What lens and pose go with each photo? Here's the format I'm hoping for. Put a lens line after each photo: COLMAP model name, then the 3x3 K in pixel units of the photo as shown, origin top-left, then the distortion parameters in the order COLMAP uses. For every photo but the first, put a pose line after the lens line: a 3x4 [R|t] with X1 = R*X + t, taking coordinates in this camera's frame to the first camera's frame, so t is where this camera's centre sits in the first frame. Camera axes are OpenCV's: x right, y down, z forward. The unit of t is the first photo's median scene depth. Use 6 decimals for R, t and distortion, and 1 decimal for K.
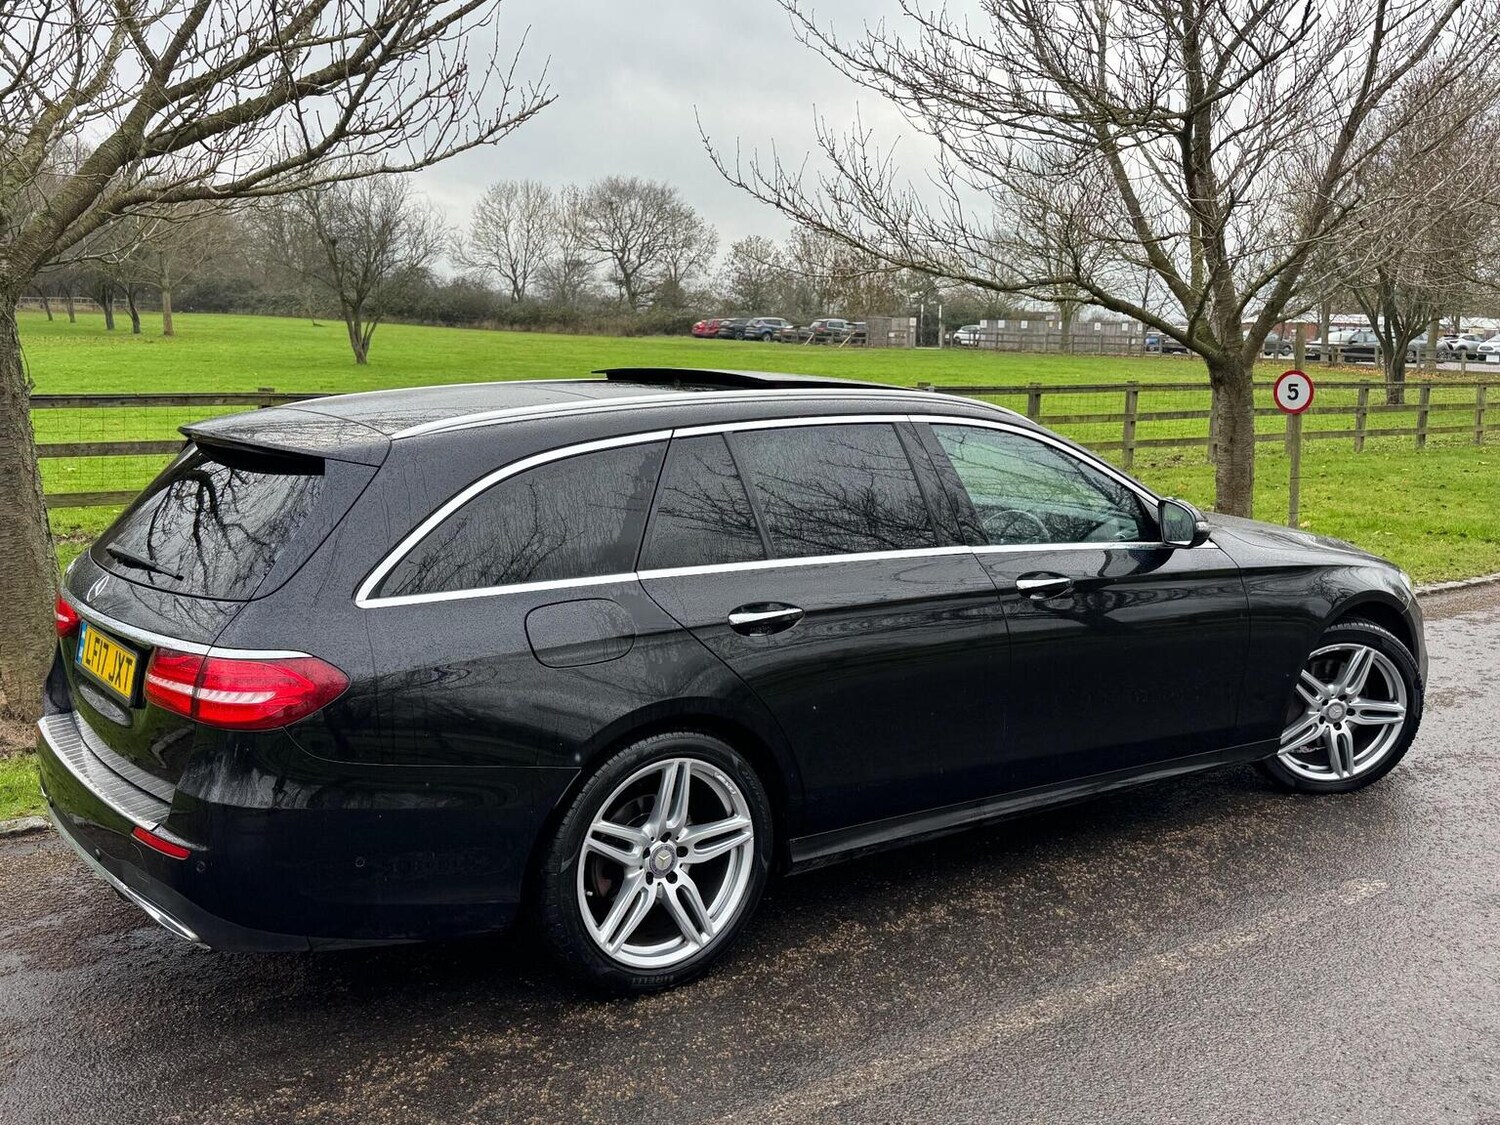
lens RADIAL K [[1428.7, 0, 743.0], [0, 1428.7, 578.2], [0, 0, 1]] dist [0.179506, -0.351993]
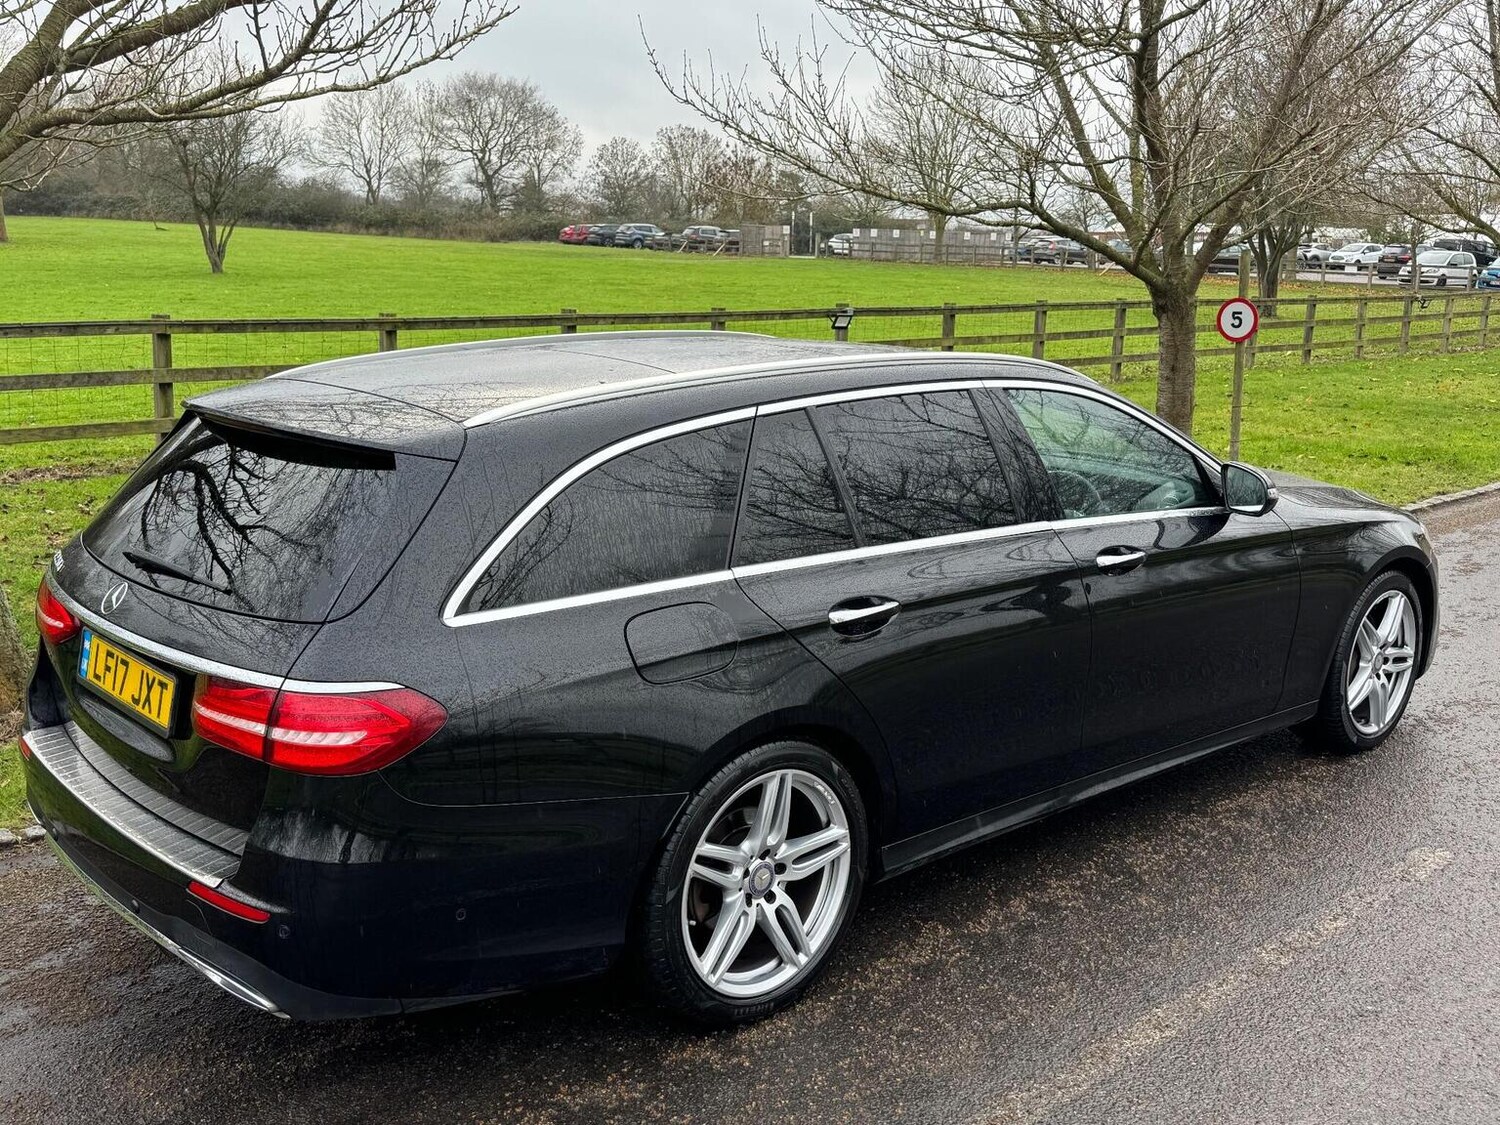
lens RADIAL K [[1429.5, 0, 754.4], [0, 1429.5, 568.5], [0, 0, 1]] dist [0.179604, -0.351715]
pose [[0.995071, -0.018895, 0.097346, -0.099538], [0.013430, 0.998313, 0.056491, -0.037034], [-0.098249, -0.054906, 0.993646, 0.067147]]
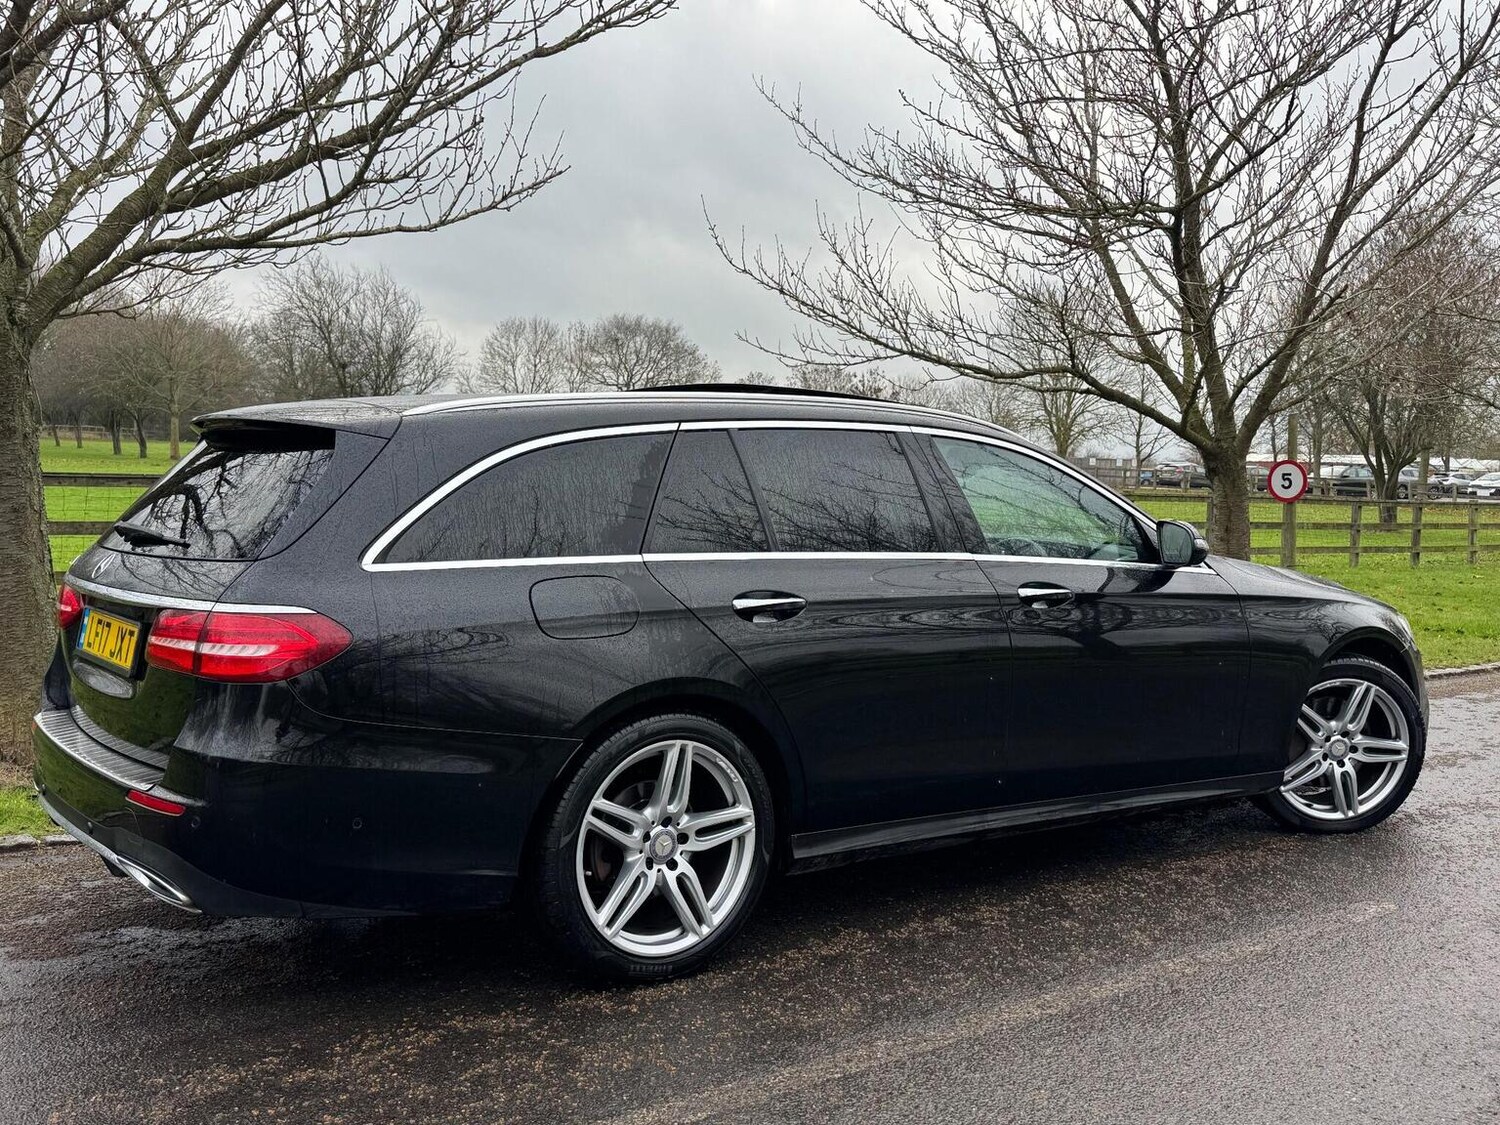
lens RADIAL K [[1429.5, 0, 754.4], [0, 1429.5, 568.5], [0, 0, 1]] dist [0.179604, -0.351715]
pose [[0.999927, 0.009297, 0.007734, -0.001747], [-0.008488, 0.995074, -0.098767, 0.070990], [-0.008614, 0.098694, 0.995081, -0.001460]]
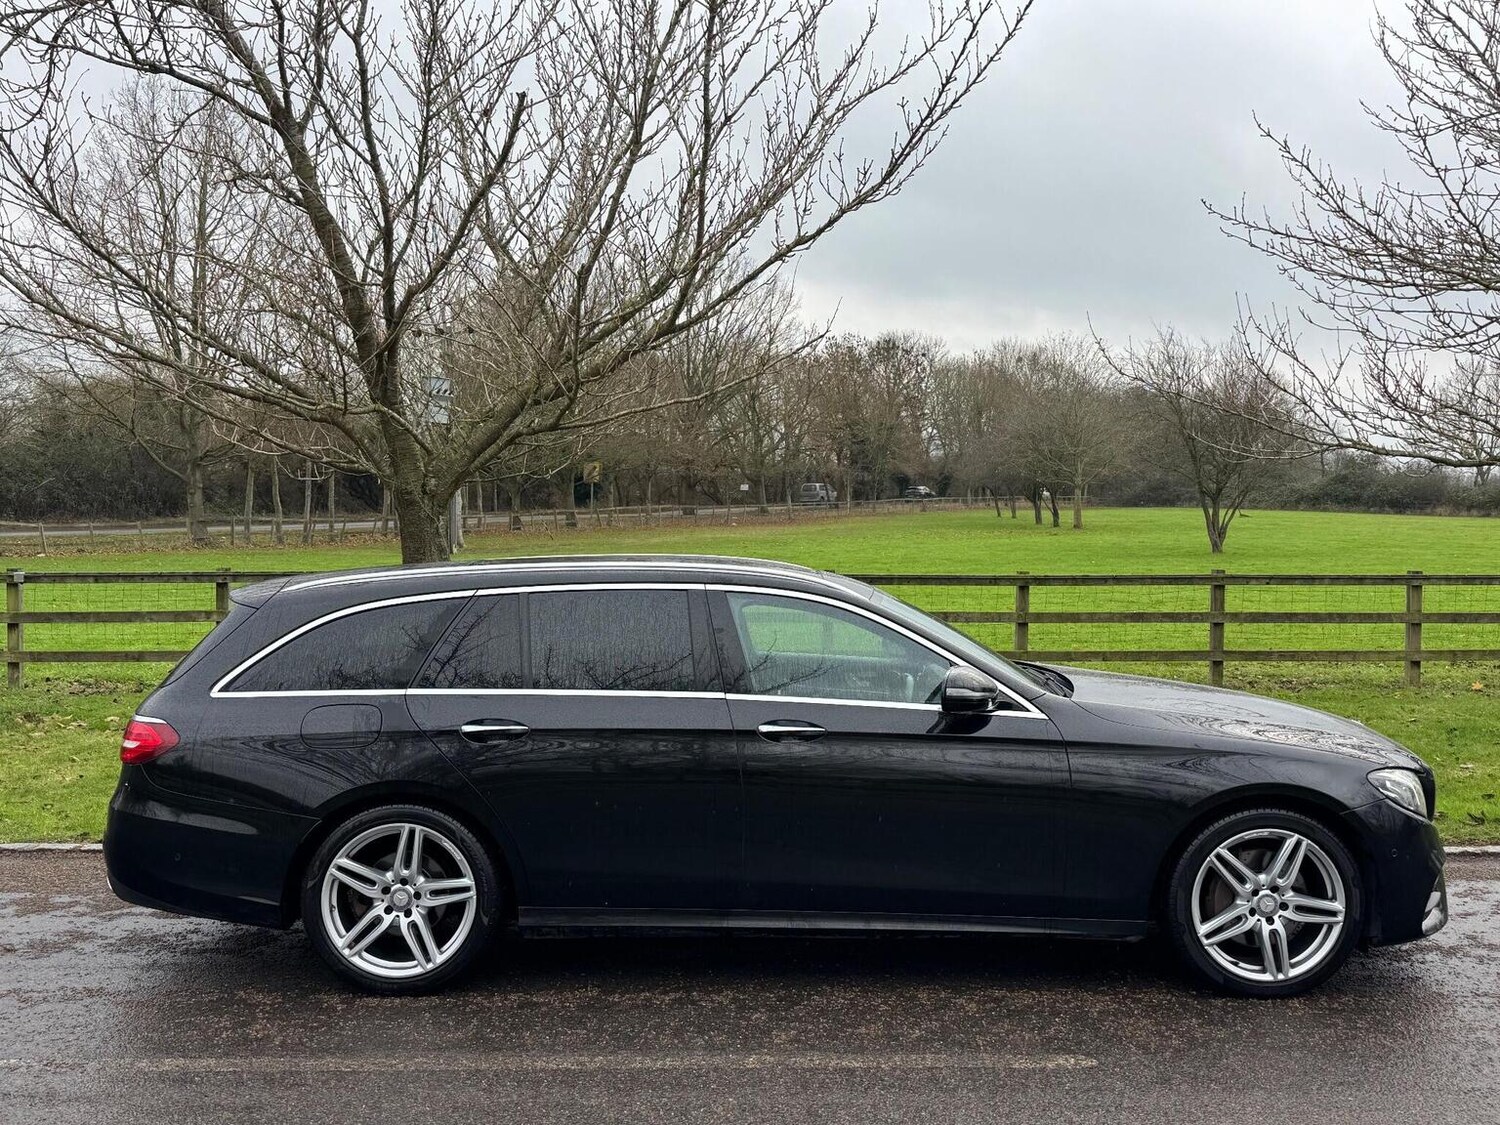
lens RADIAL K [[1460.3, 0, 787.9], [0, 1460.3, 559.6], [0, 0, 1]] dist [0.055939, -0.130204]
pose [[0.819169, 0.001827, -0.573550, 0.717860], [-0.083436, 0.989737, -0.116014, 0.004848], [0.567451, 0.142890, 0.810914, 0.018630]]
